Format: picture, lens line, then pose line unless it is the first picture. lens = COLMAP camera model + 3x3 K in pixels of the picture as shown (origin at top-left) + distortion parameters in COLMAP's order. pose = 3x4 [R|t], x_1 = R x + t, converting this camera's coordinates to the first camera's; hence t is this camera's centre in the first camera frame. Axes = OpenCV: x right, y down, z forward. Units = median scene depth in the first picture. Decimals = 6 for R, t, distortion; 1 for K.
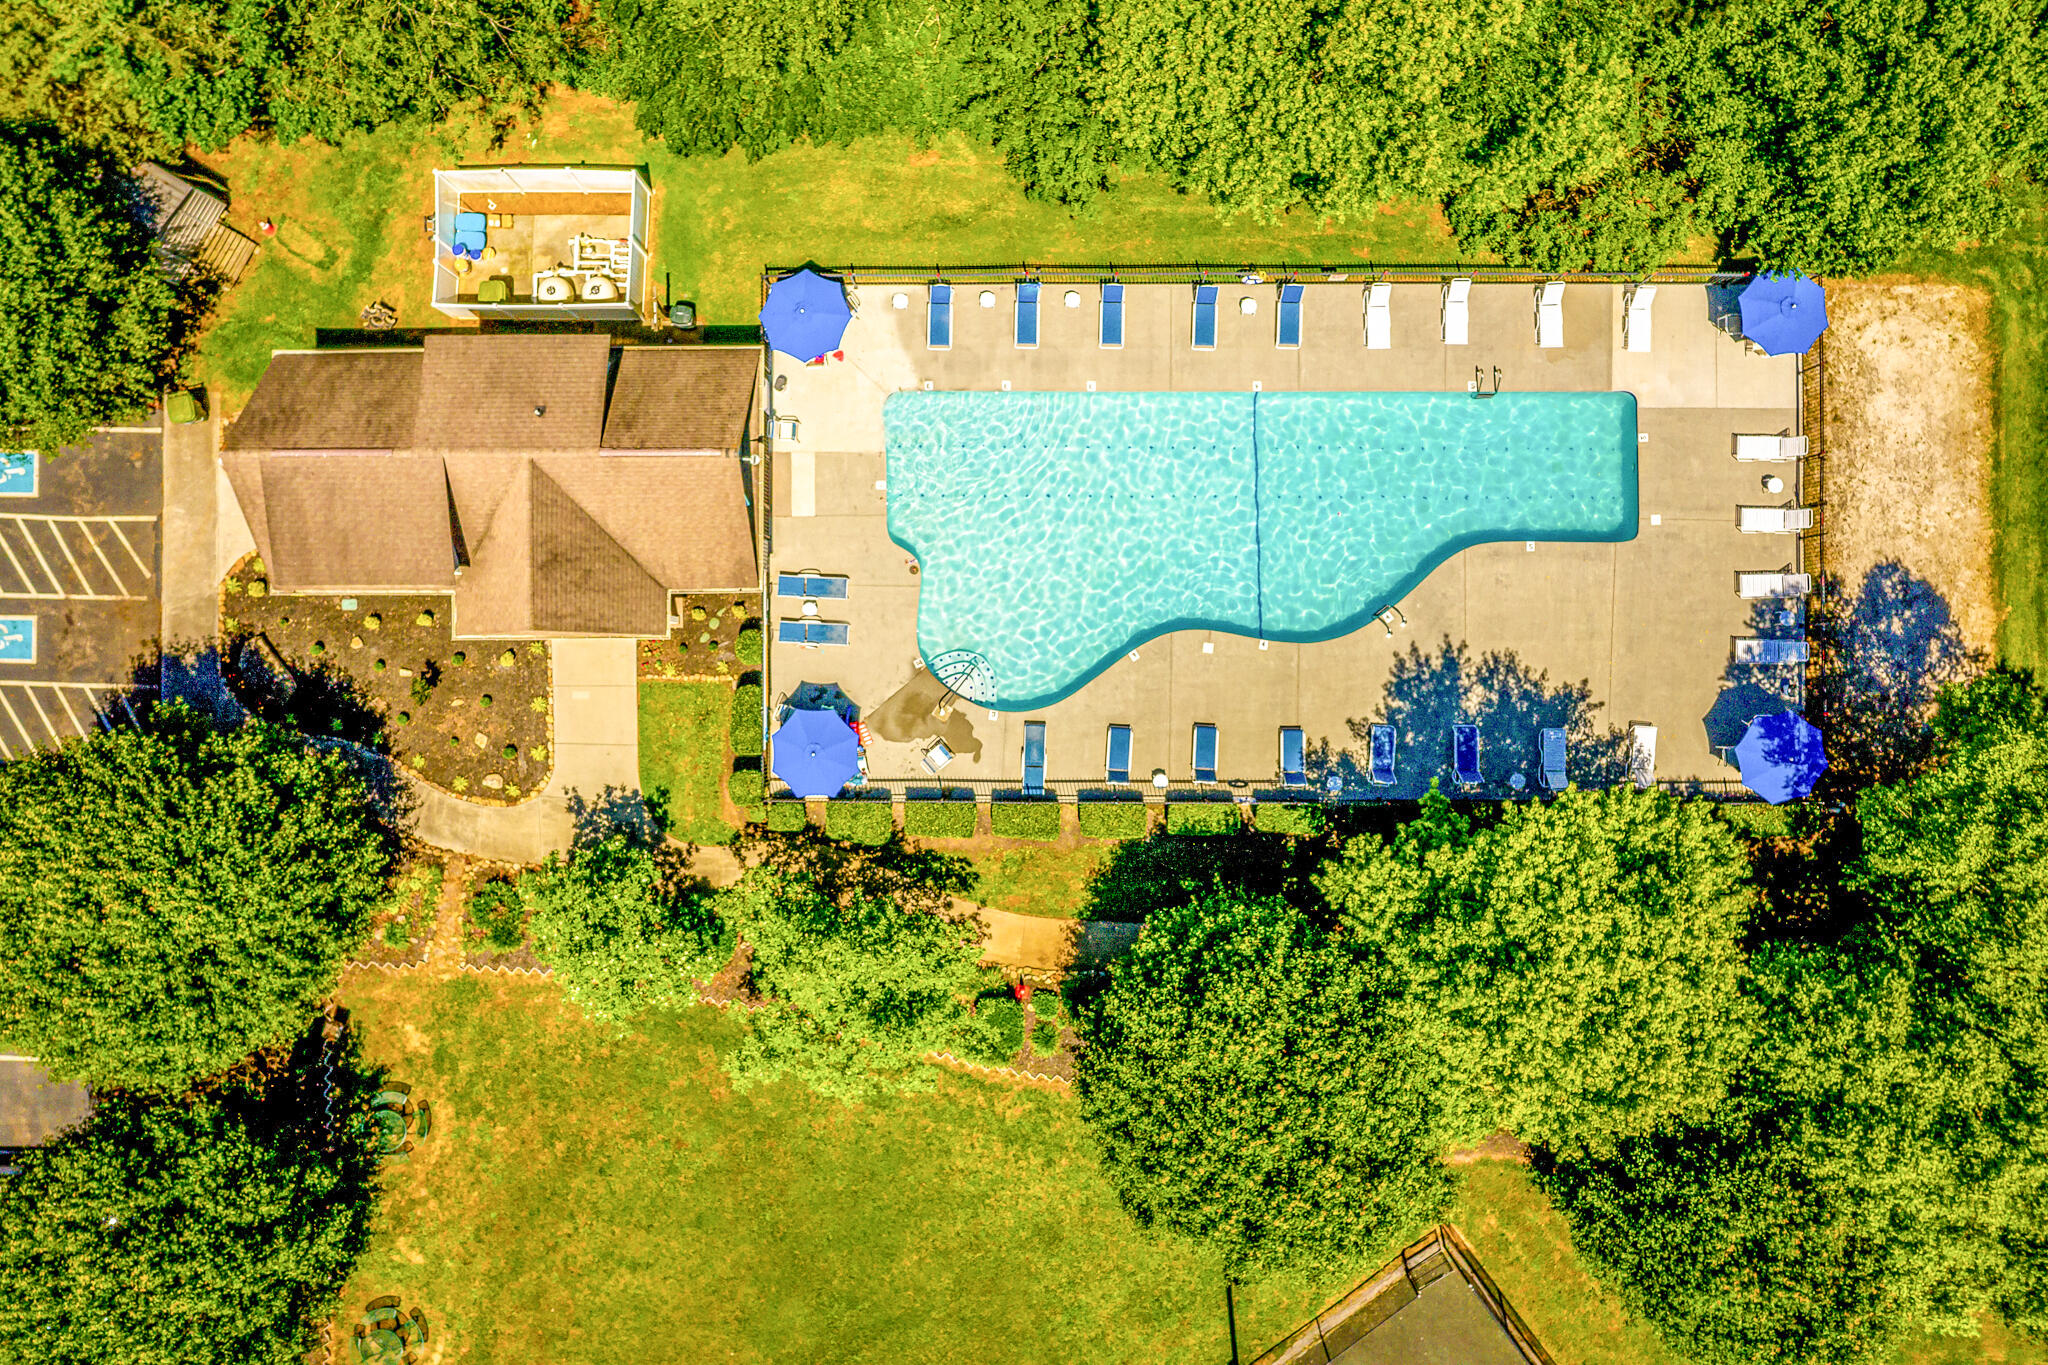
lens RADIAL K [[1673.7, 0, 1024.0], [0, 1673.7, 682.5], [0, 0, 1]] dist [0.000537, 0.004991]
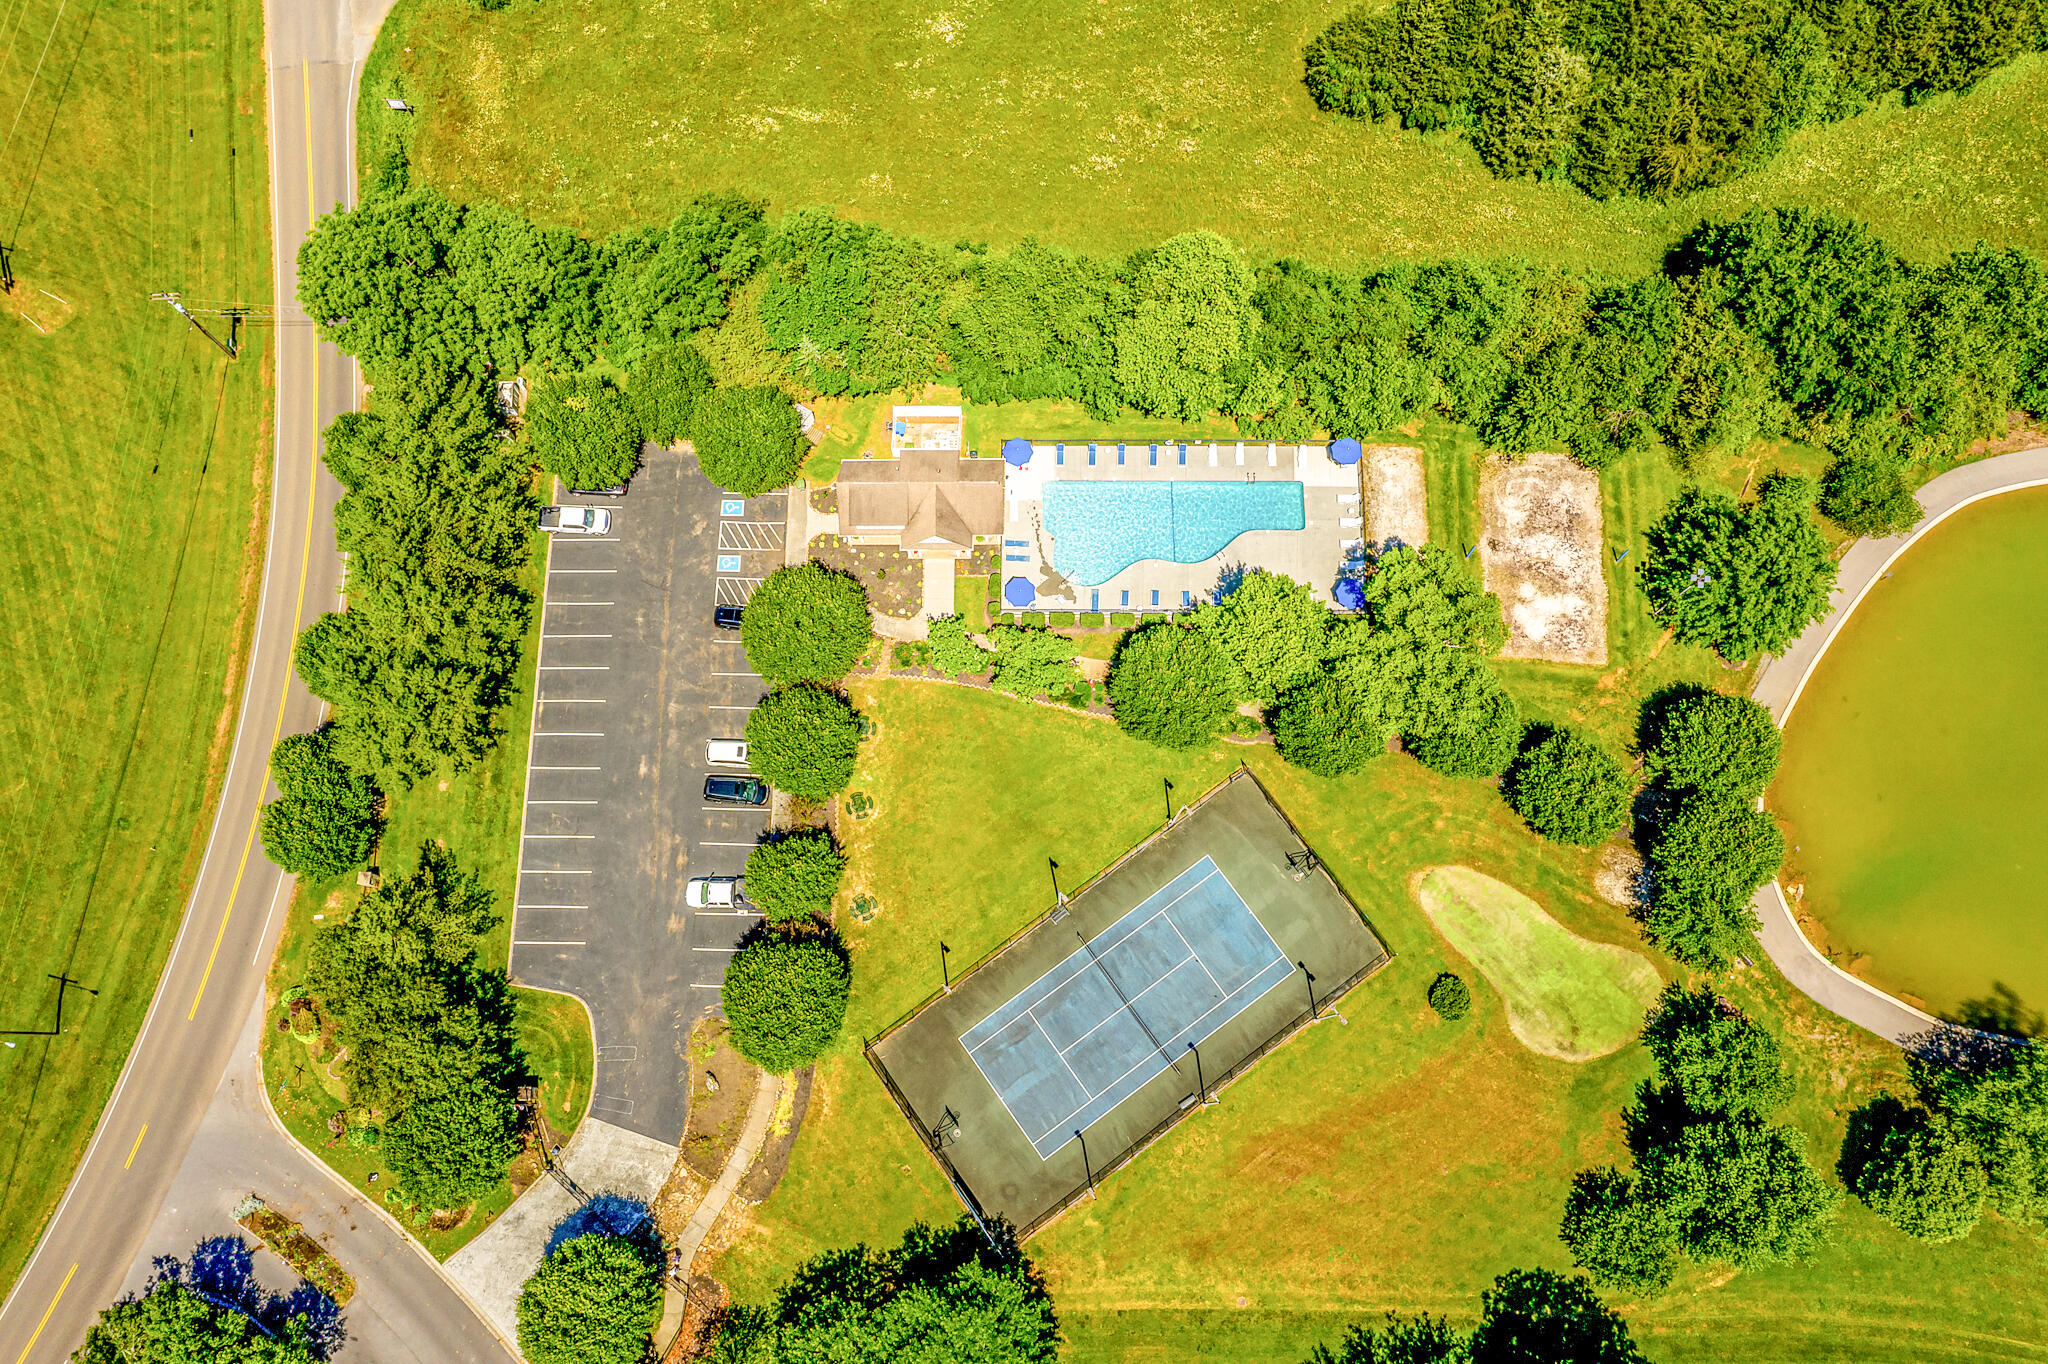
lens RADIAL K [[1609.2, 0, 1024.0], [0, 1609.2, 682.0], [0, 0, 1]] dist [0.002527, 0.002877]
pose [[0.999968, 0.005909, -0.005437, -0.098538], [-0.007072, 0.968811, -0.247699, 0.851128], [0.003804, 0.247730, 0.968822, -1.603346]]
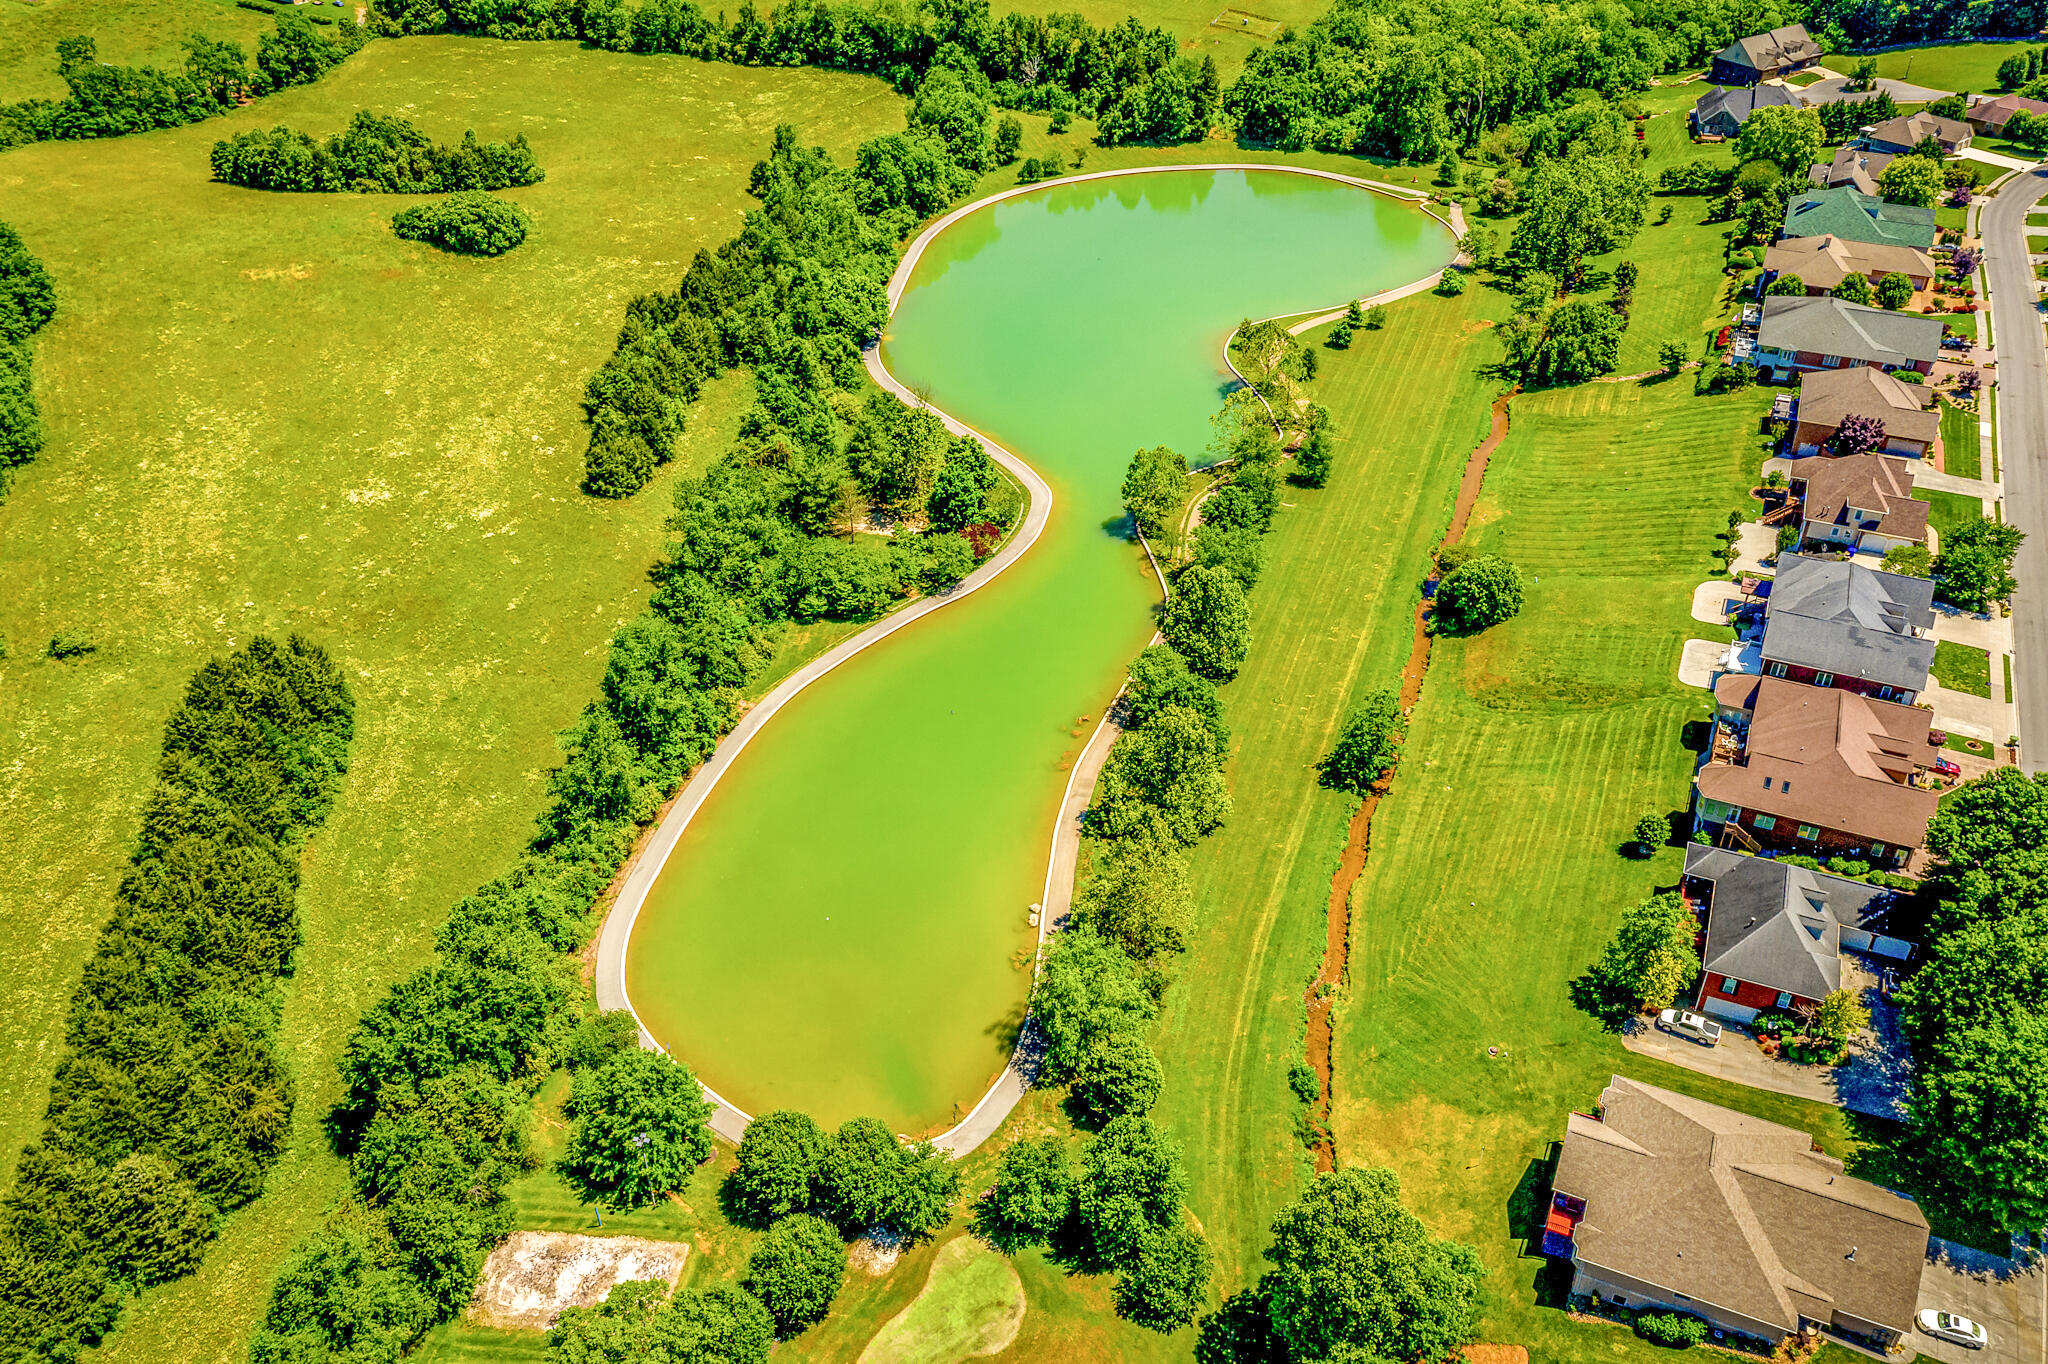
lens RADIAL K [[1609.2, 0, 1024.0], [0, 1609.2, 682.0], [0, 0, 1]] dist [0.002527, 0.002877]
pose [[0.056403, -0.567548, 0.821406, -1.026079], [0.998405, 0.030160, -0.047718, 0.900042], [0.002309, 0.822788, 0.568344, -1.625084]]
